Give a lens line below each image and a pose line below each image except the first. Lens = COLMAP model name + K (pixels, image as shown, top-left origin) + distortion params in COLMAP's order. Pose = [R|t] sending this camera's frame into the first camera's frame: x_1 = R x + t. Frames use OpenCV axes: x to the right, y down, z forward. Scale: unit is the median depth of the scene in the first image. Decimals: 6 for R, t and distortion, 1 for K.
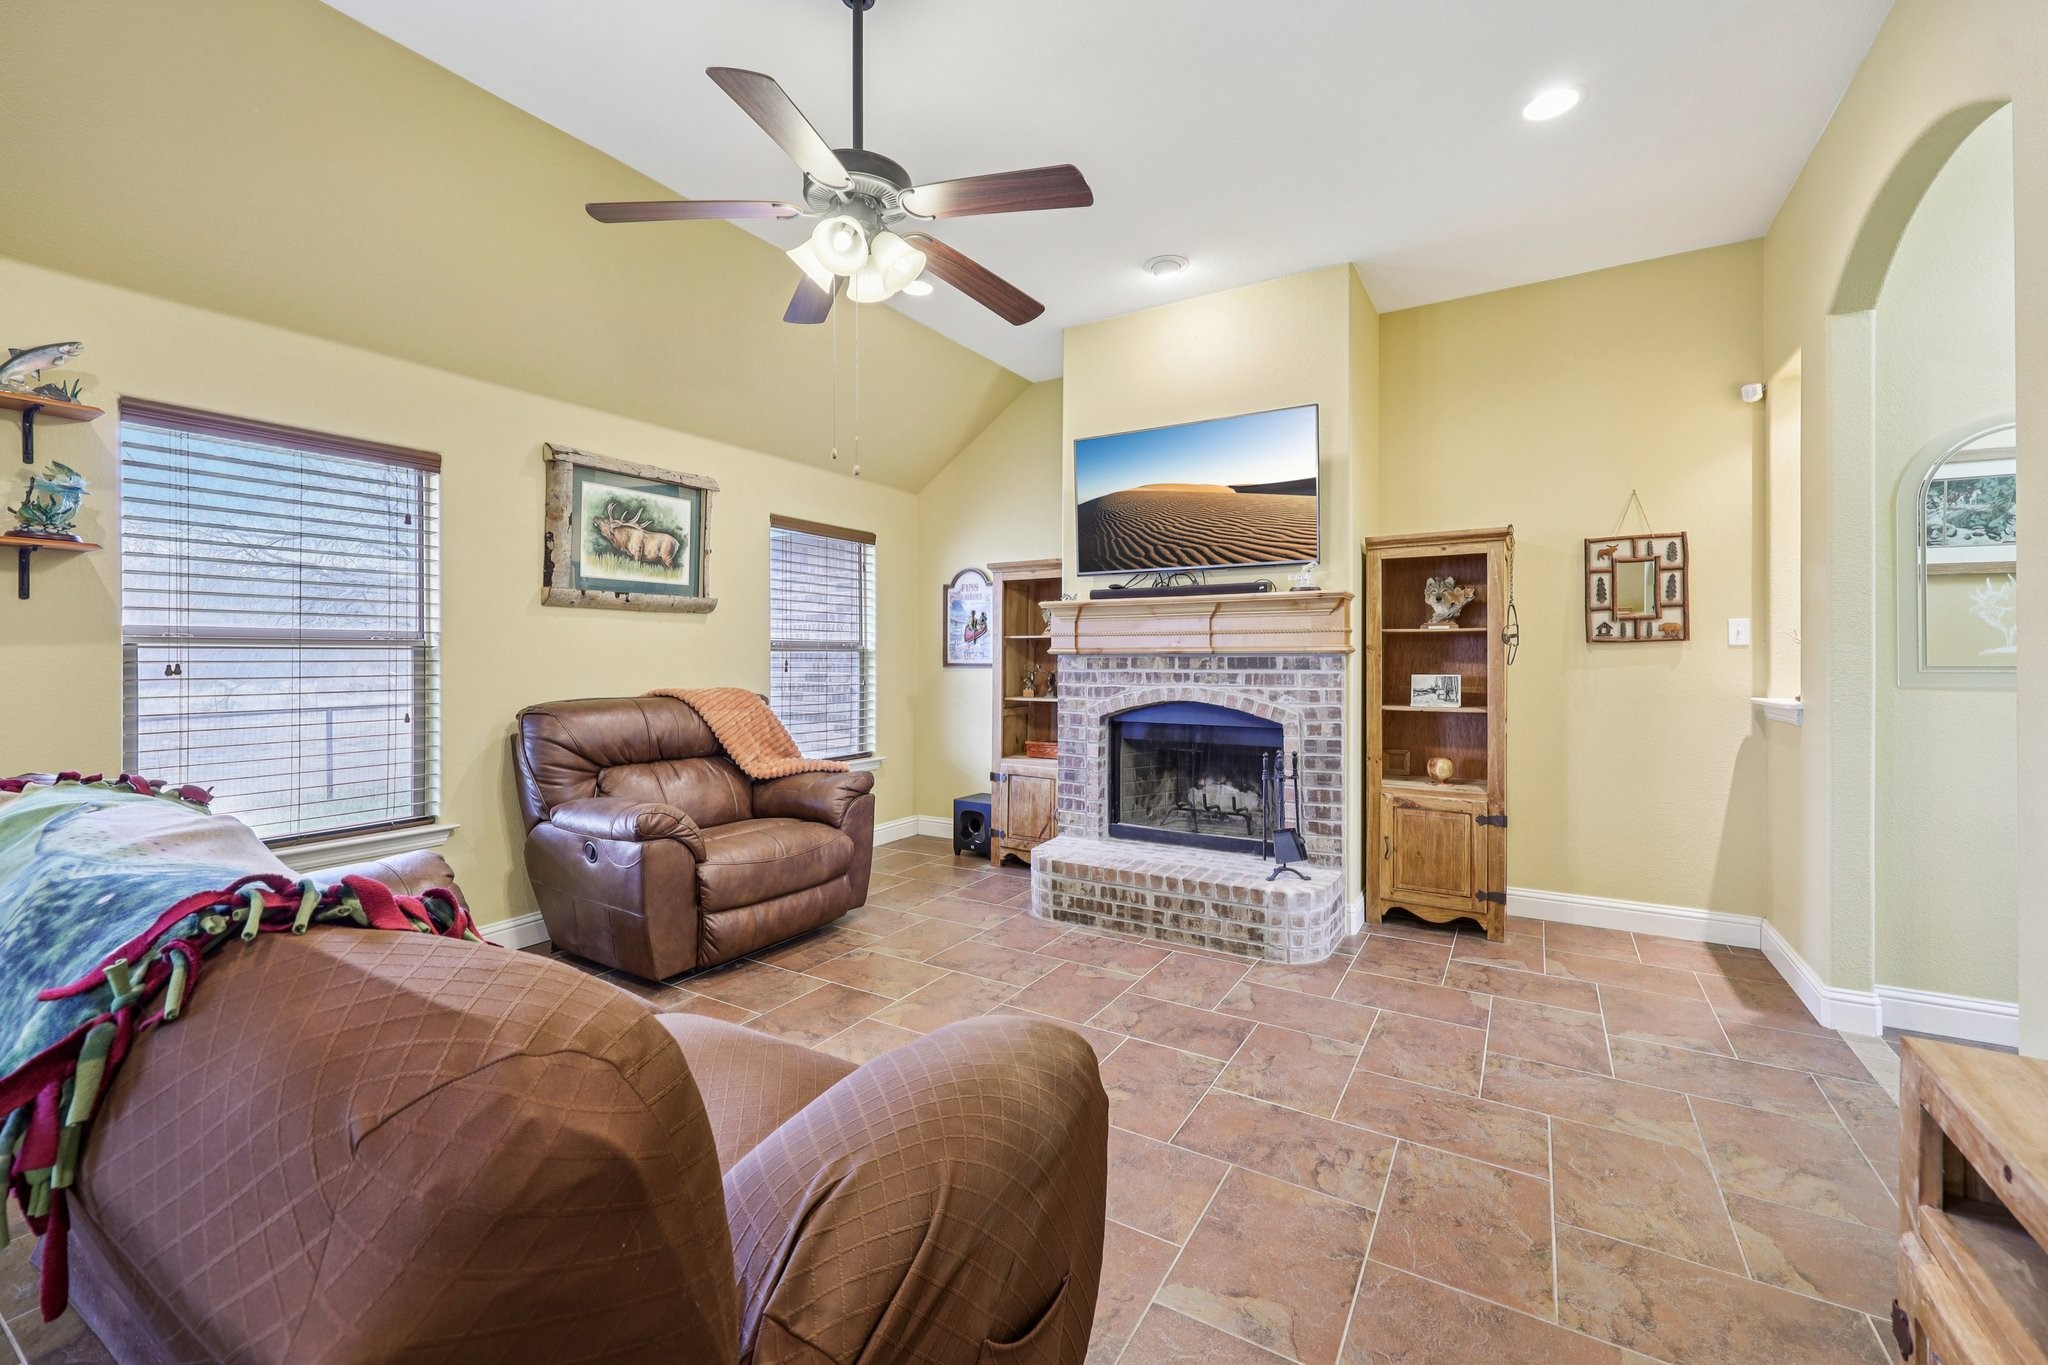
lens RADIAL K [[834.4, 0, 1022.1], [0, 834.4, 656.6], [0, 0, 1]] dist [-0.000893, -0.000102]
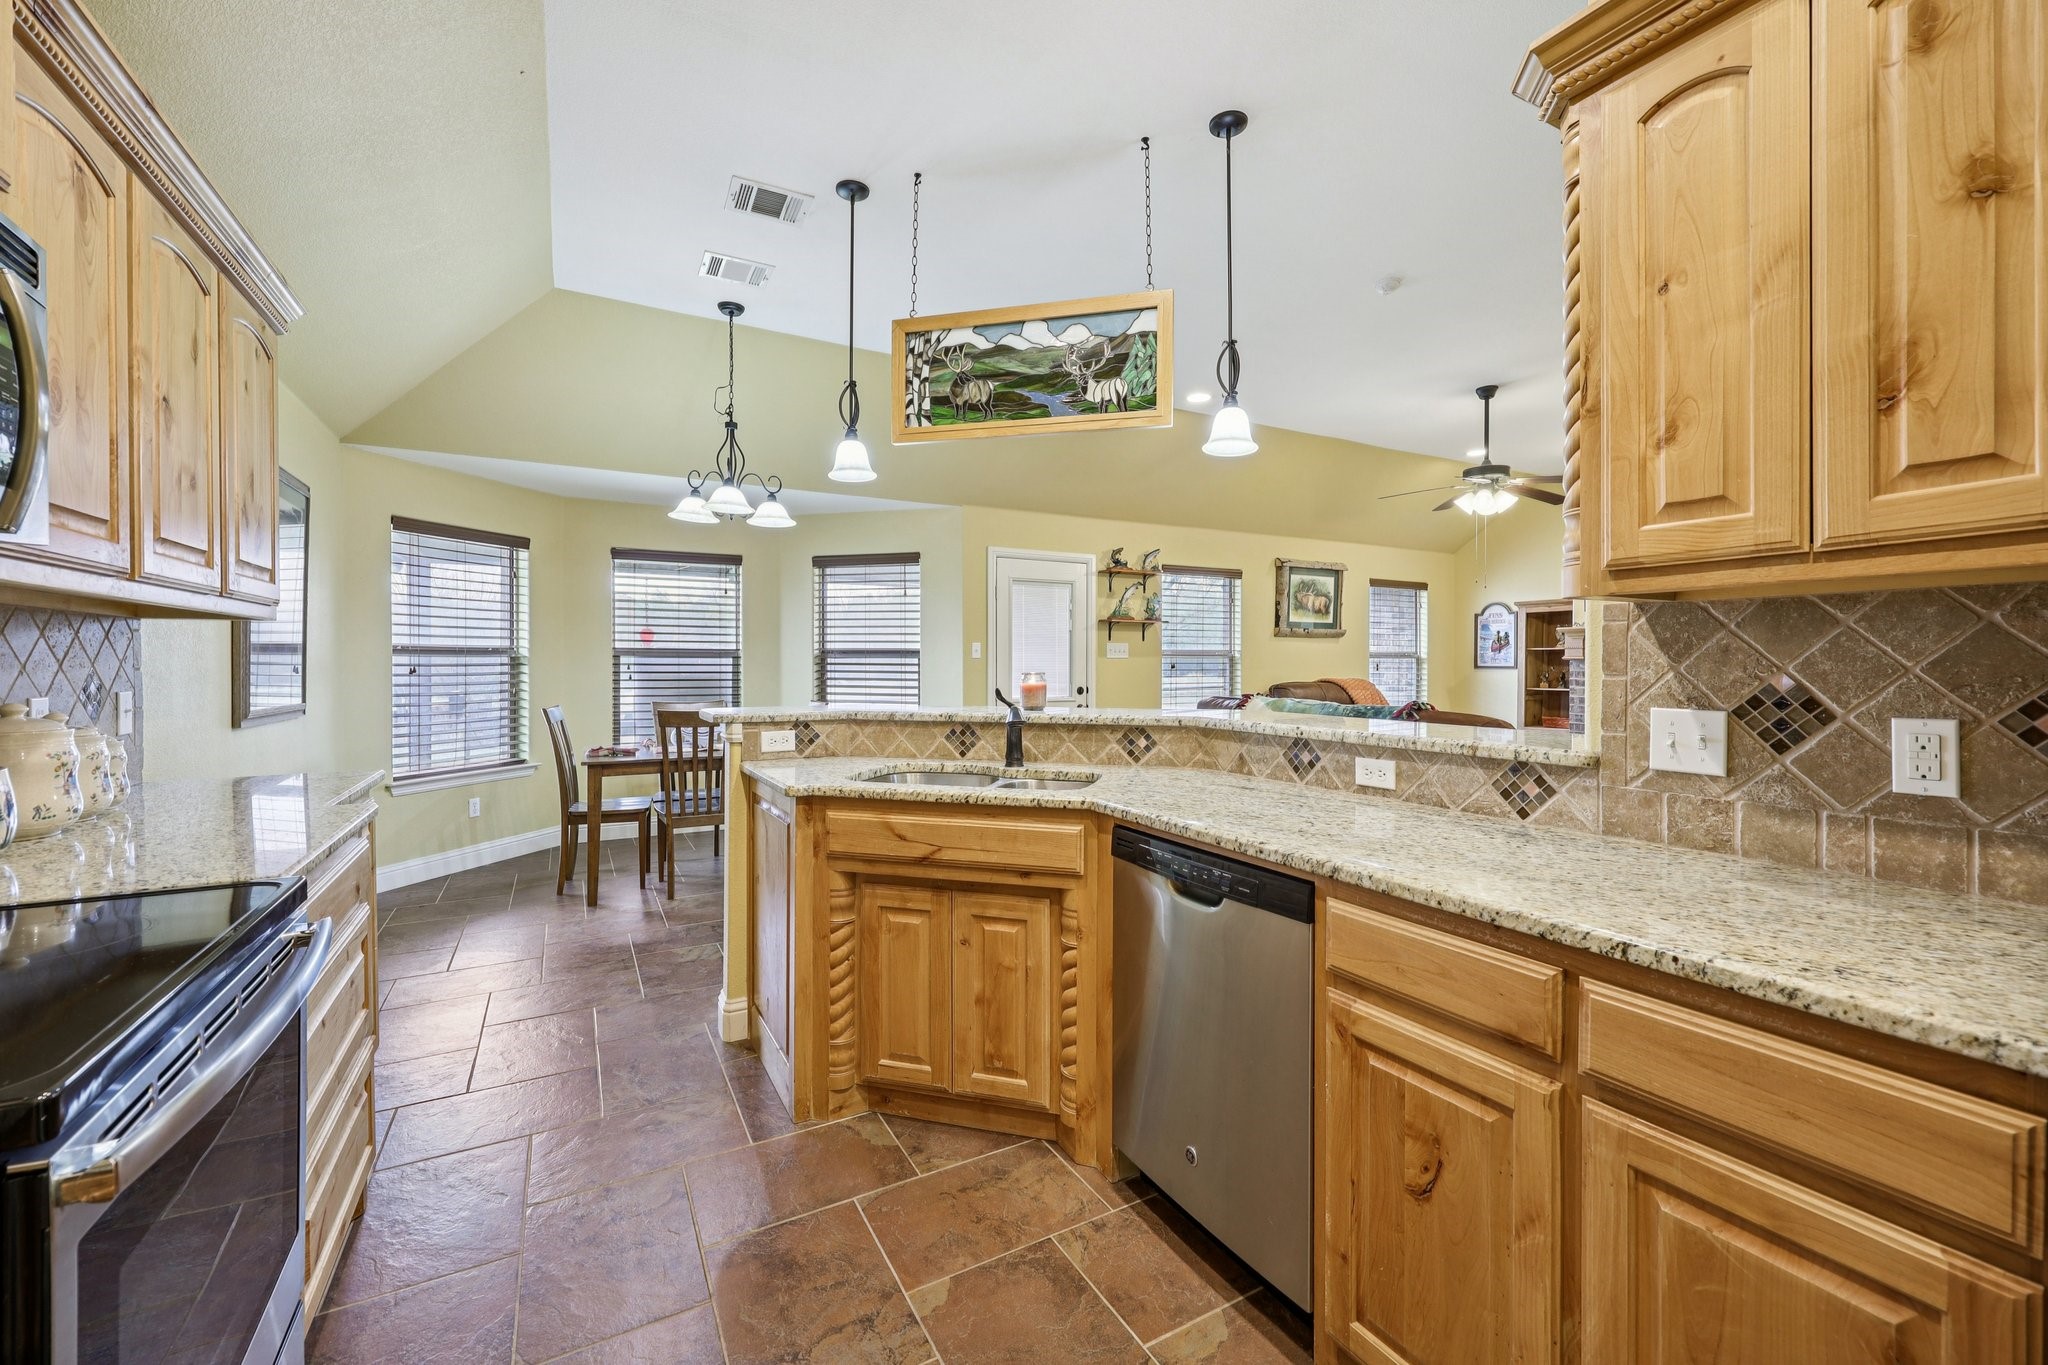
lens RADIAL K [[834.4, 0, 1022.1], [0, 834.4, 656.6], [0, 0, 1]] dist [-0.000893, -0.000102]
pose [[0.874222, -0.002130, -0.485521, -0.096645], [-0.000520, 0.999986, -0.005323, -0.000386], [0.485525, 0.004905, 0.874209, -0.892768]]
